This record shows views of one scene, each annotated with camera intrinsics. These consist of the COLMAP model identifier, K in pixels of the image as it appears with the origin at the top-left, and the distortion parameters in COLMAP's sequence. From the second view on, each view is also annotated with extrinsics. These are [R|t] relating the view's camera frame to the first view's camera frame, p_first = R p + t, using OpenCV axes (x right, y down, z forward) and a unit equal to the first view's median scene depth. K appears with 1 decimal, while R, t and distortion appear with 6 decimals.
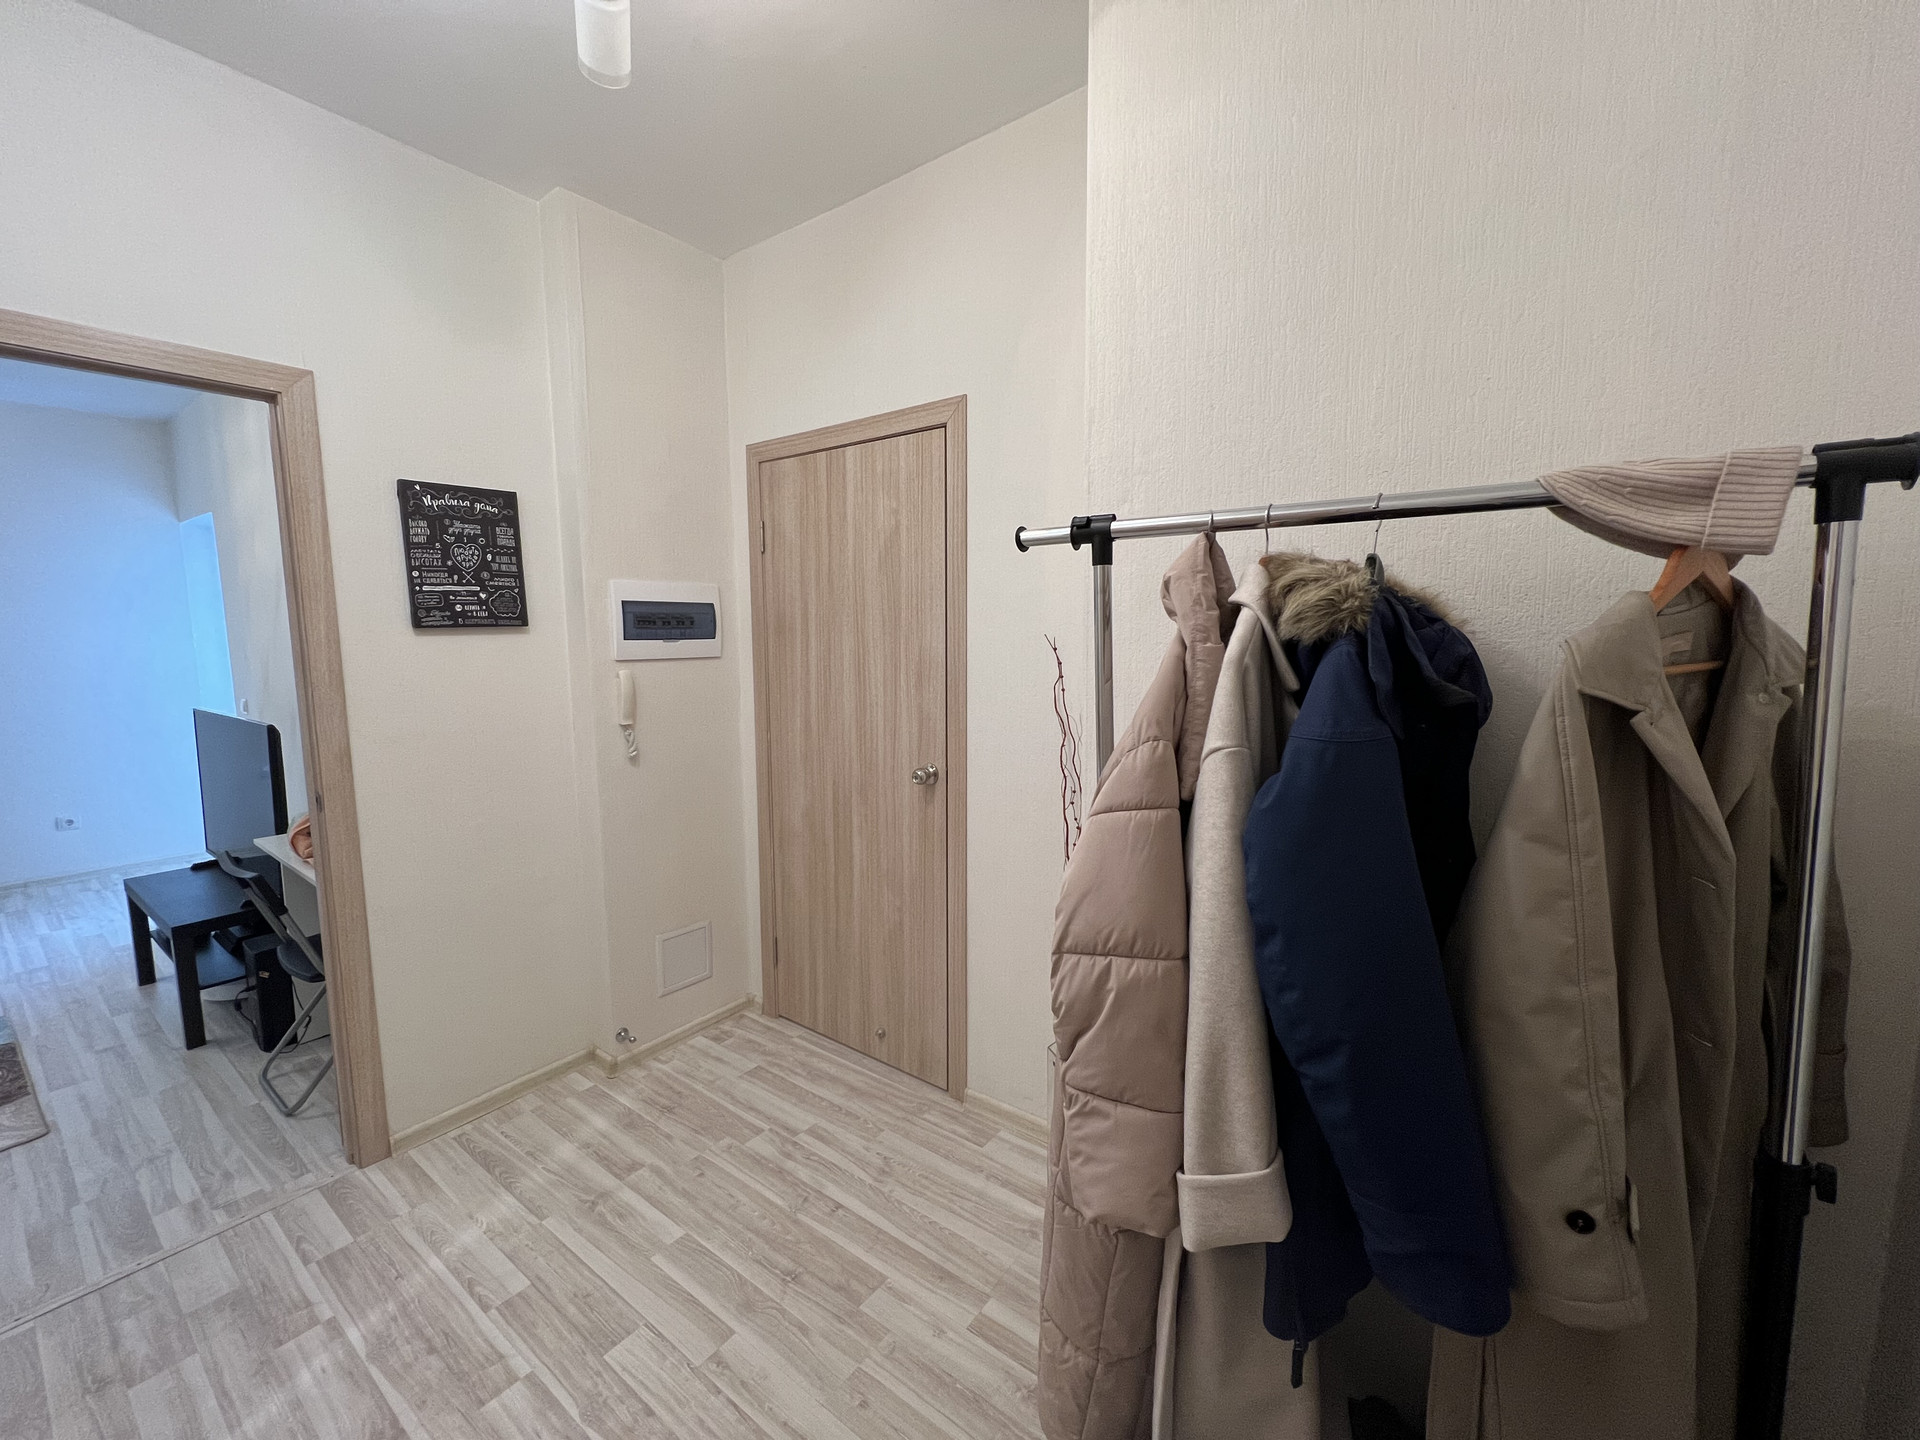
lens RADIAL K [[776.0, 0, 960.9], [0, 776.0, 715.8], [0, 0, 1]] dist [0.000955, 0.000633]
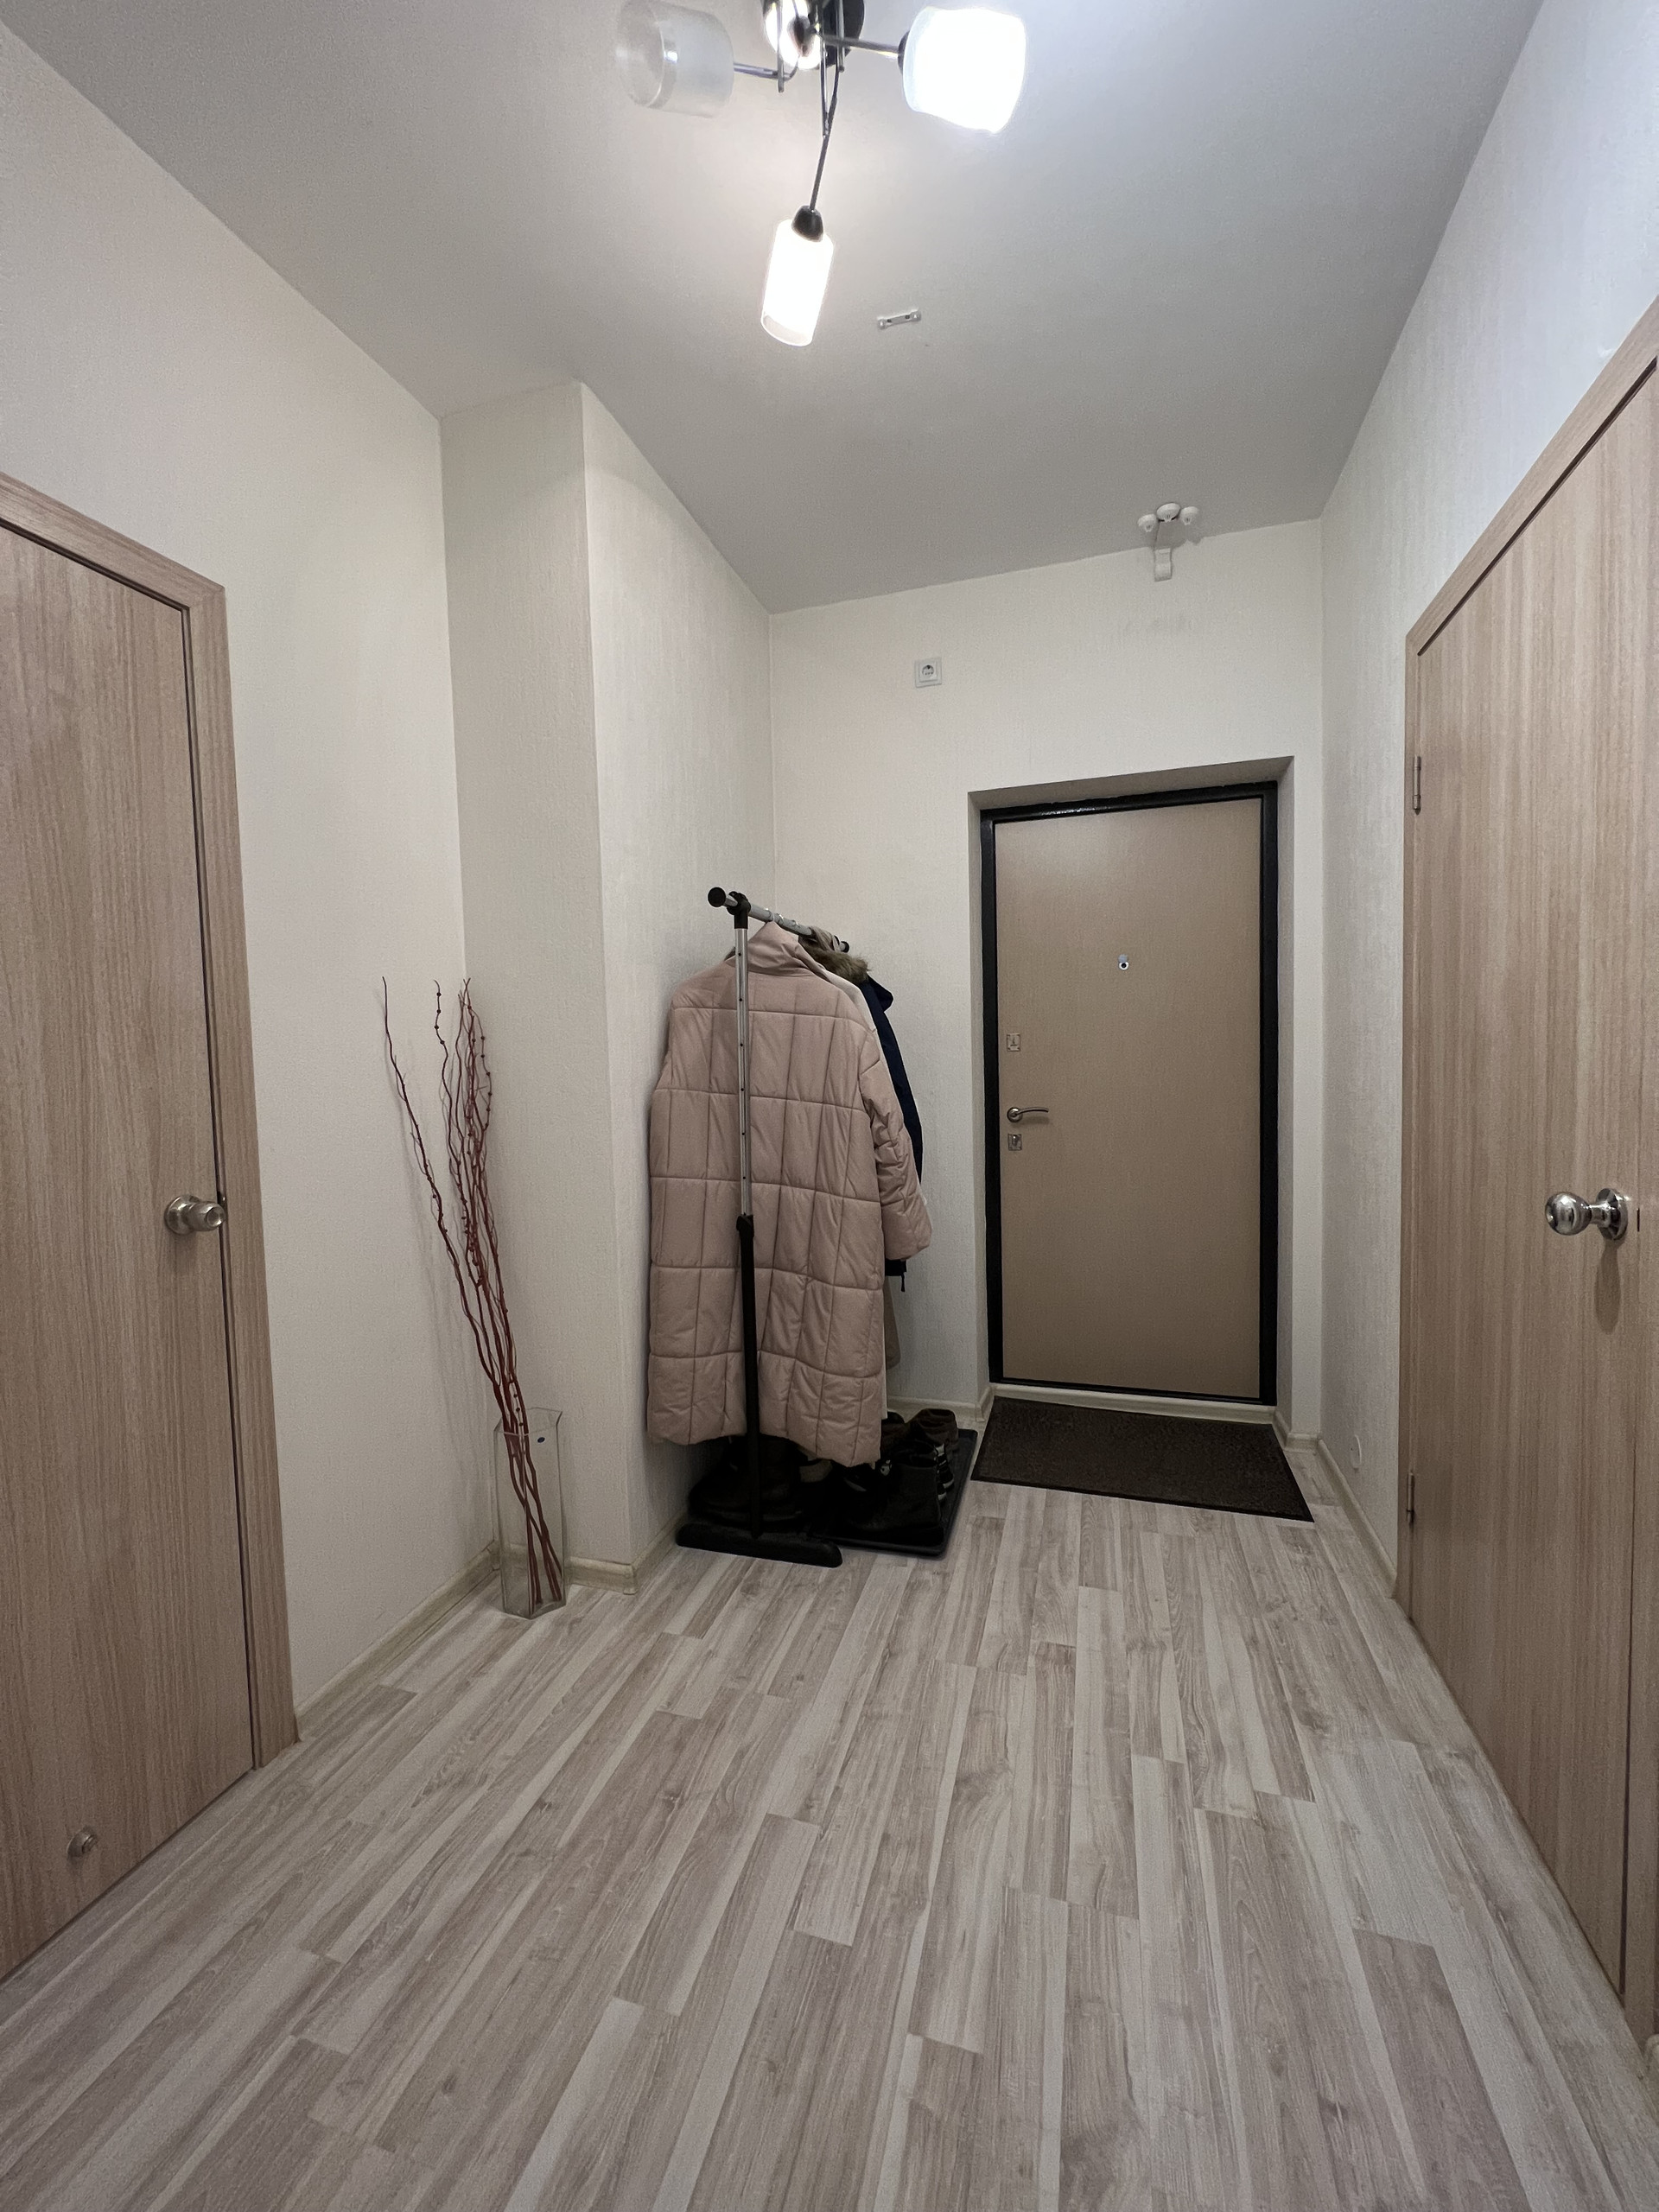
lens RADIAL K [[885.7, 0, 826.5], [0, 885.7, 1099.0], [0, 0, 1]] dist [-0.000984, 0.000929]
pose [[-0.335122, -0.037956, 0.941410, -0.862420], [0.136527, 0.986686, 0.088383, 0.000764], [-0.932230, 0.158147, -0.325478, 0.852454]]
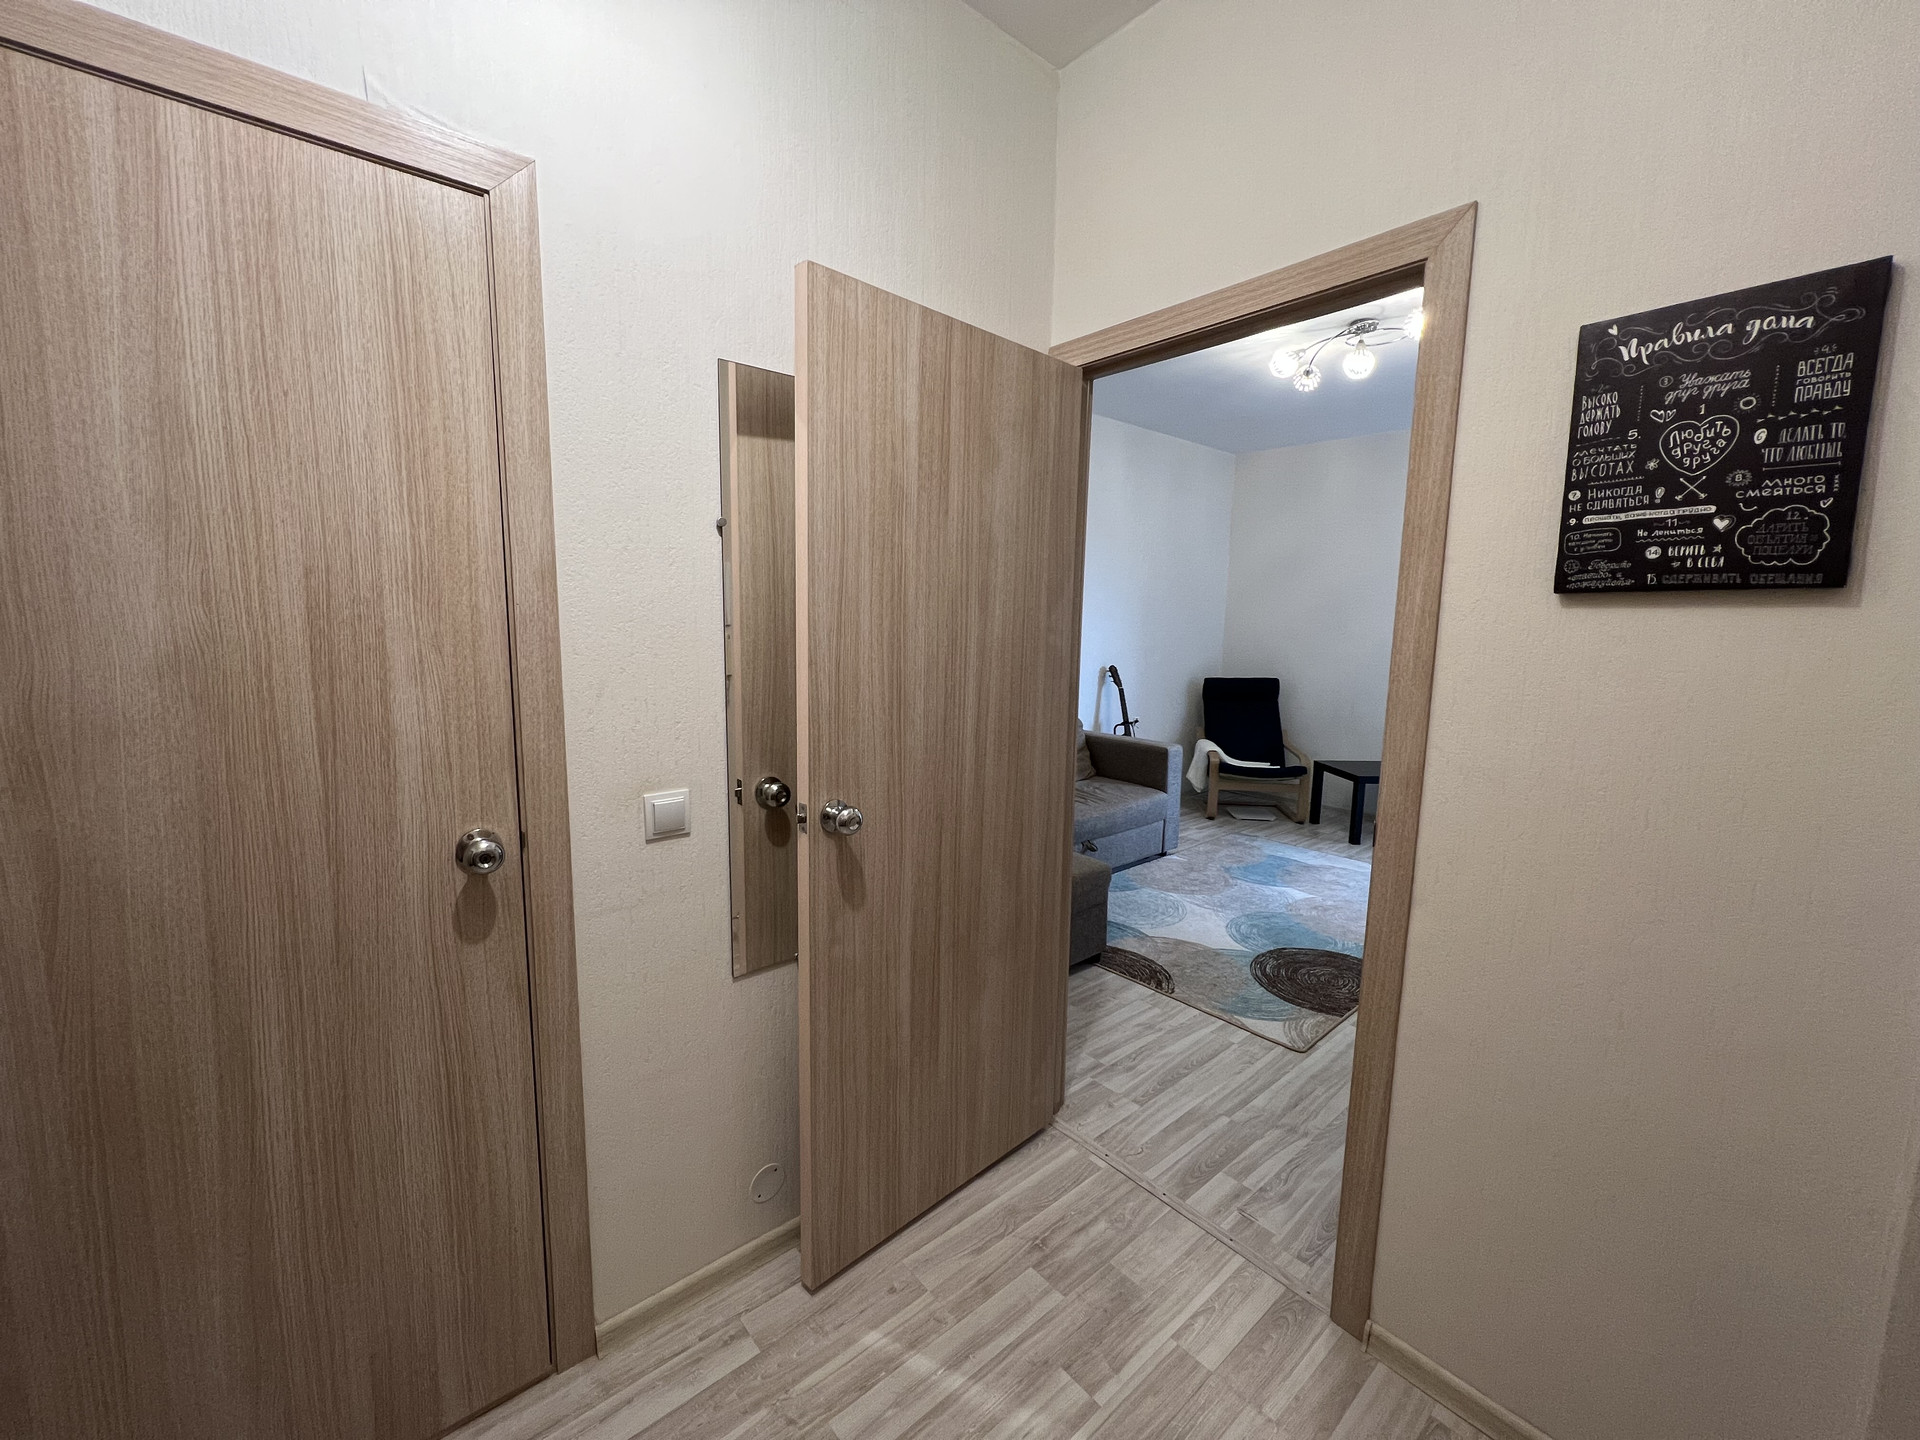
lens RADIAL K [[768.8, 0, 953.9], [0, 768.8, 717.9], [0, 0, 1]] dist [-0.000984, 0.000929]
pose [[-0.220181, 0.128732, -0.966927, -0.047039], [-0.129460, 0.978628, 0.159770, -0.055295], [0.966830, 0.160357, -0.198809, 0.686318]]
